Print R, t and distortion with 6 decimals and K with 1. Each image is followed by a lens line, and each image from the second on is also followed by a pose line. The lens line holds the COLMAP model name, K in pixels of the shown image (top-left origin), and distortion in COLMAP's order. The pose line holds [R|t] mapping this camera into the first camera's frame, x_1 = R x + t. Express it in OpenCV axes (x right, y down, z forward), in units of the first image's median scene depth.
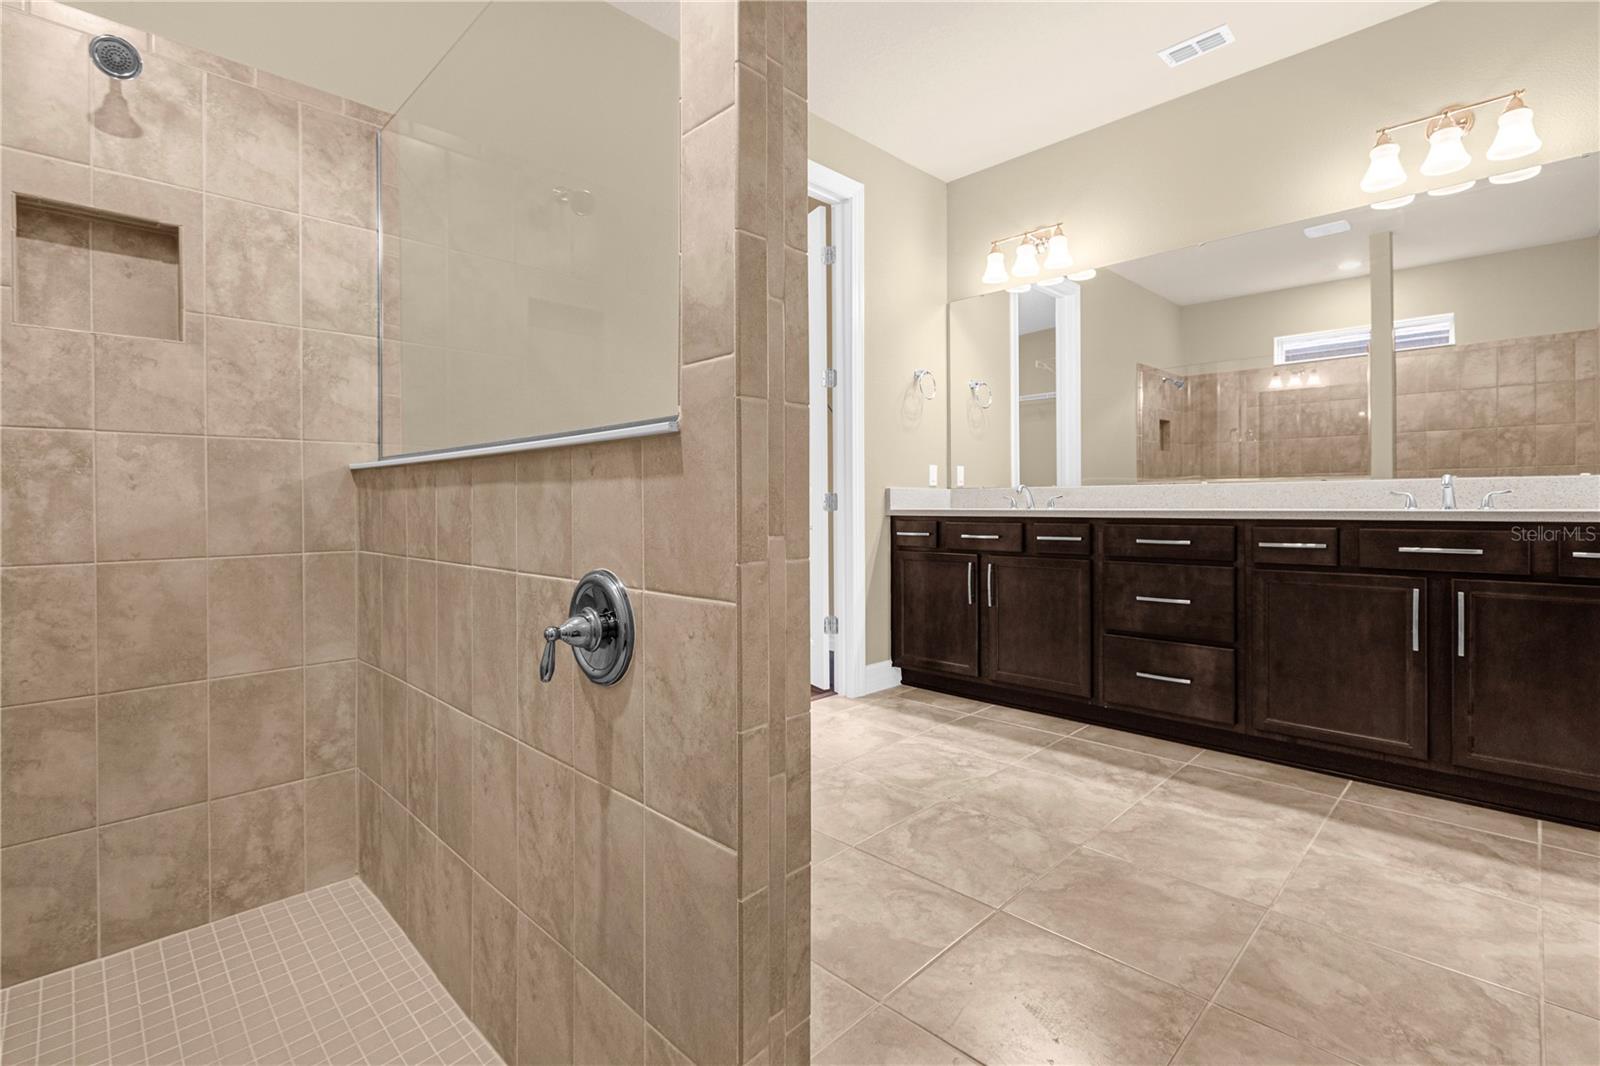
lens RADIAL K [[726.4, 0, 795.2], [0, 726.4, 496.6], [0, 0, 1]] dist [0.000597, 0.000031]
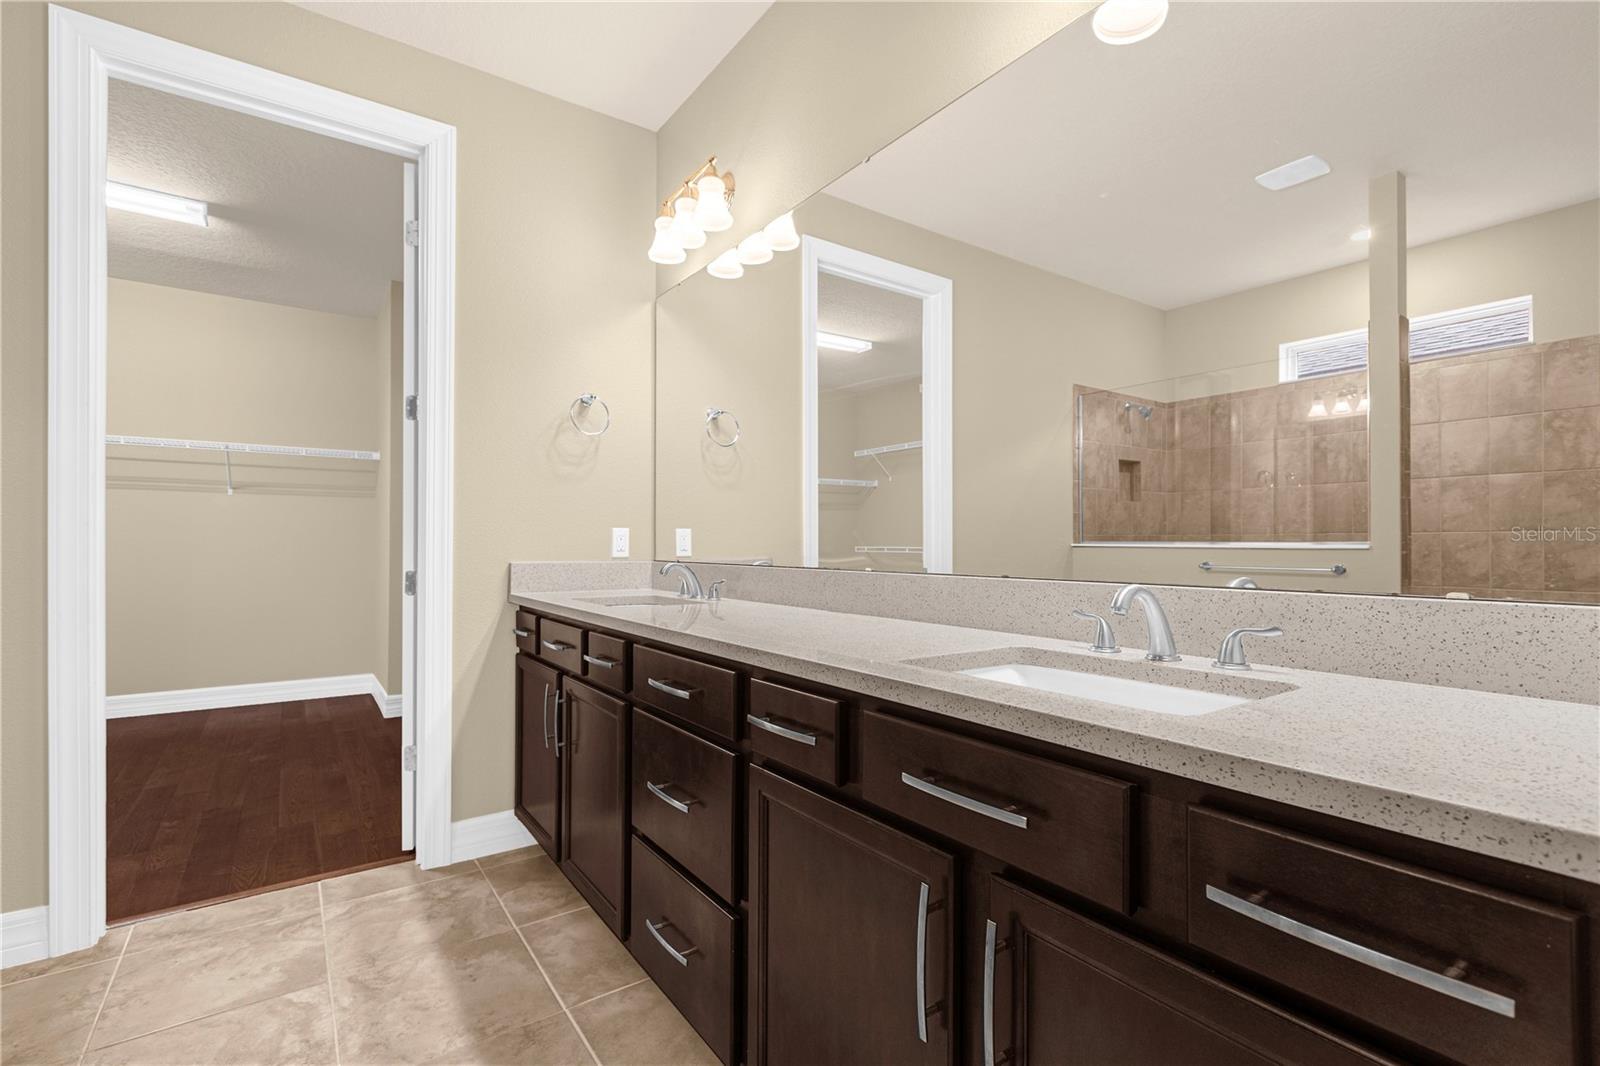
lens RADIAL K [[726.4, 0, 799.8], [0, 726.4, 531.5], [0, 0, 1]] dist [0.000597, 0.000031]
pose [[0.987778, 0.007012, -0.155710, 0.356642], [-0.008537, 0.999922, -0.009126, -0.026549], [0.155634, 0.010343, 0.987761, 0.248894]]
